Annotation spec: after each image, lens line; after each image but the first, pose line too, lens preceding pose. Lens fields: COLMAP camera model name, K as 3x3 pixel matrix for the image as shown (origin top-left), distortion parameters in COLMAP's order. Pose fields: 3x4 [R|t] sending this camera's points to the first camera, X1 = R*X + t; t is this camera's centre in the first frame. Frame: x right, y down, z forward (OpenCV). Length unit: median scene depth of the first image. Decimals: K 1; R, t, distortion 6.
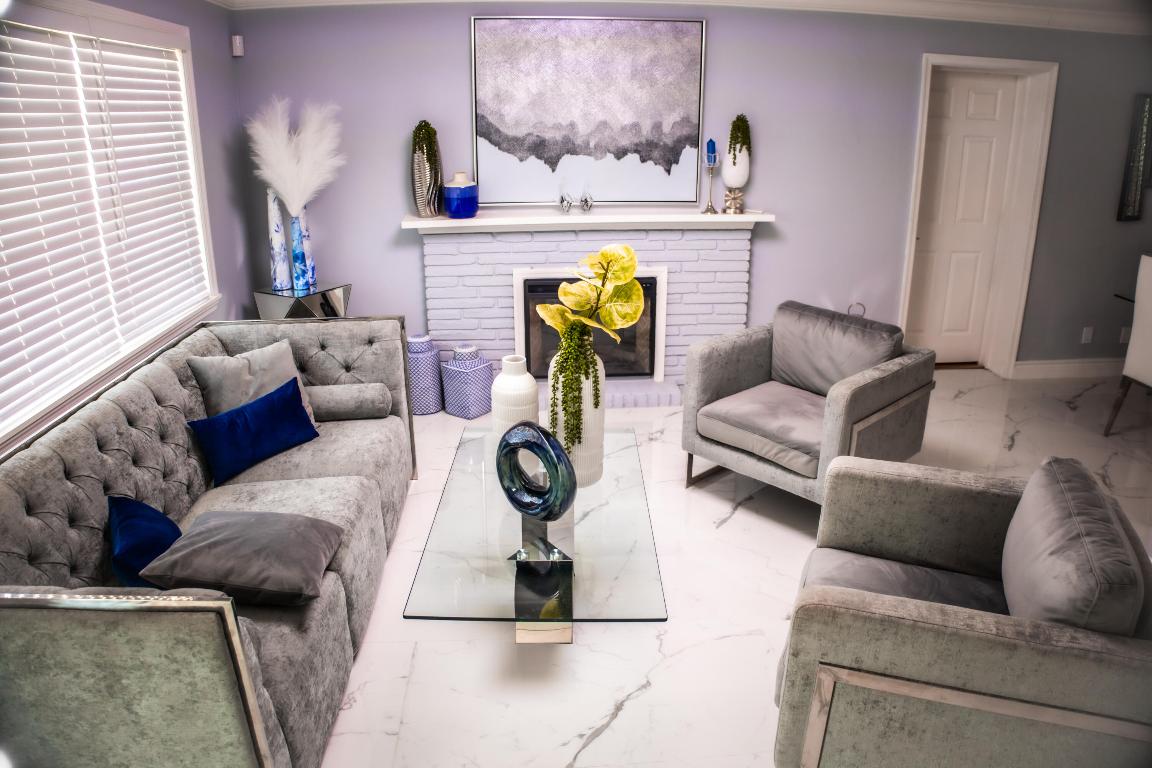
lens RADIAL K [[779.8, 0, 581.6], [0, 779.8, 388.3], [0, 0, 1]] dist [-0.198744, 0.087989]
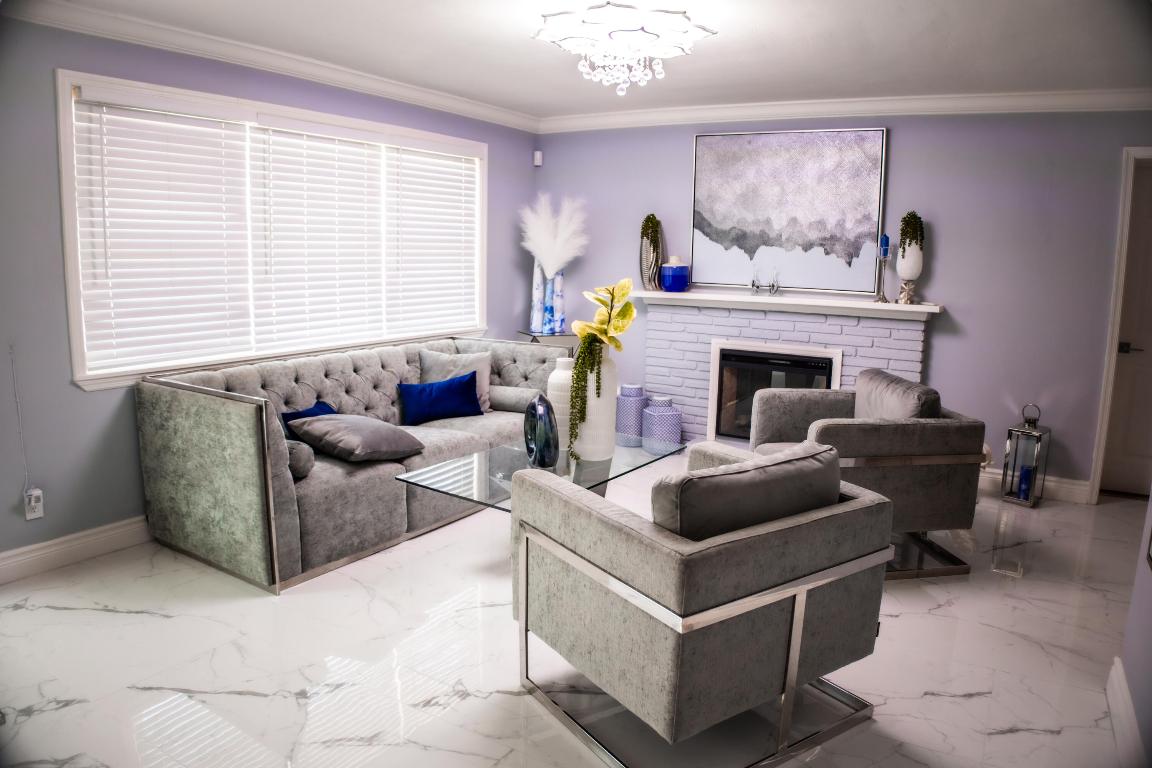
lens RADIAL K [[779.8, 0, 581.6], [0, 779.8, 388.3], [0, 0, 1]] dist [-0.198744, 0.087989]
pose [[0.816522, 0.115238, -0.565697, 0.448595], [-0.213024, 0.970869, -0.109700, 0.097357], [0.536576, 0.210079, 0.817284, -0.068246]]
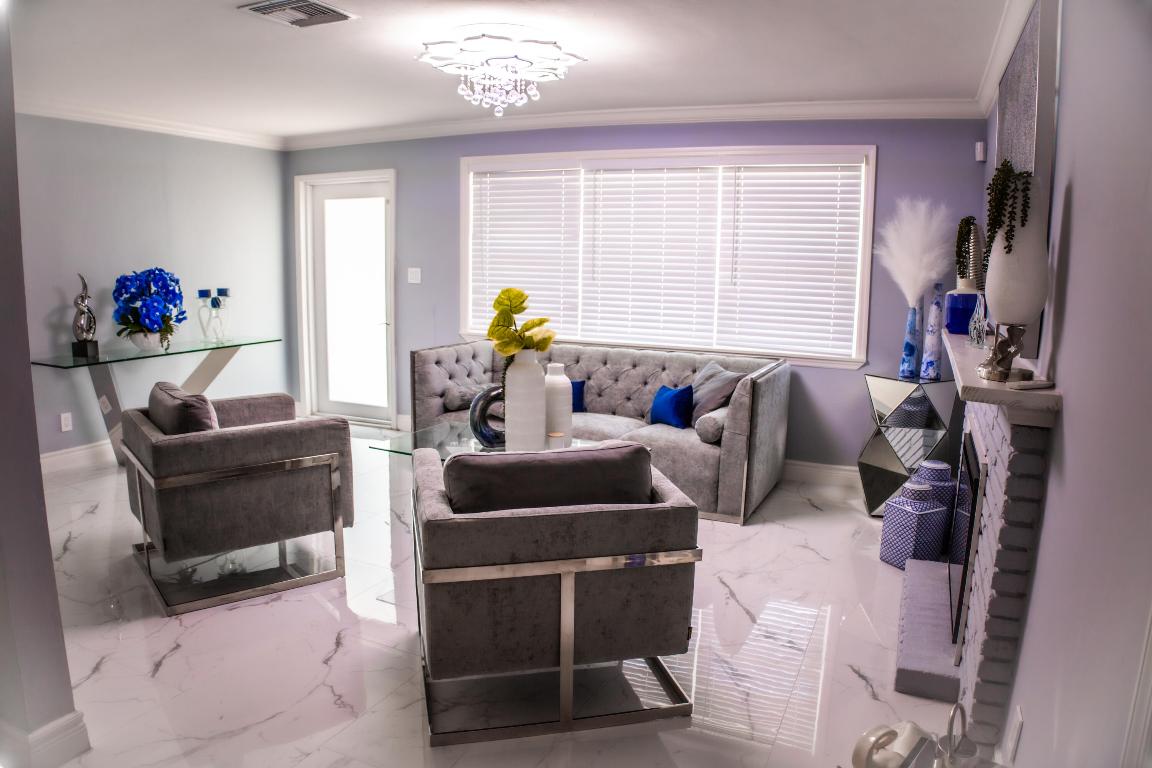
lens RADIAL K [[779.8, 0, 581.6], [0, 779.8, 388.3], [0, 0, 1]] dist [-0.198744, 0.087989]
pose [[-0.473438, 0.138839, -0.869816, 0.713077], [-0.311735, 0.897177, 0.312882, -0.280732], [0.823819, 0.419282, -0.381477, 0.966658]]
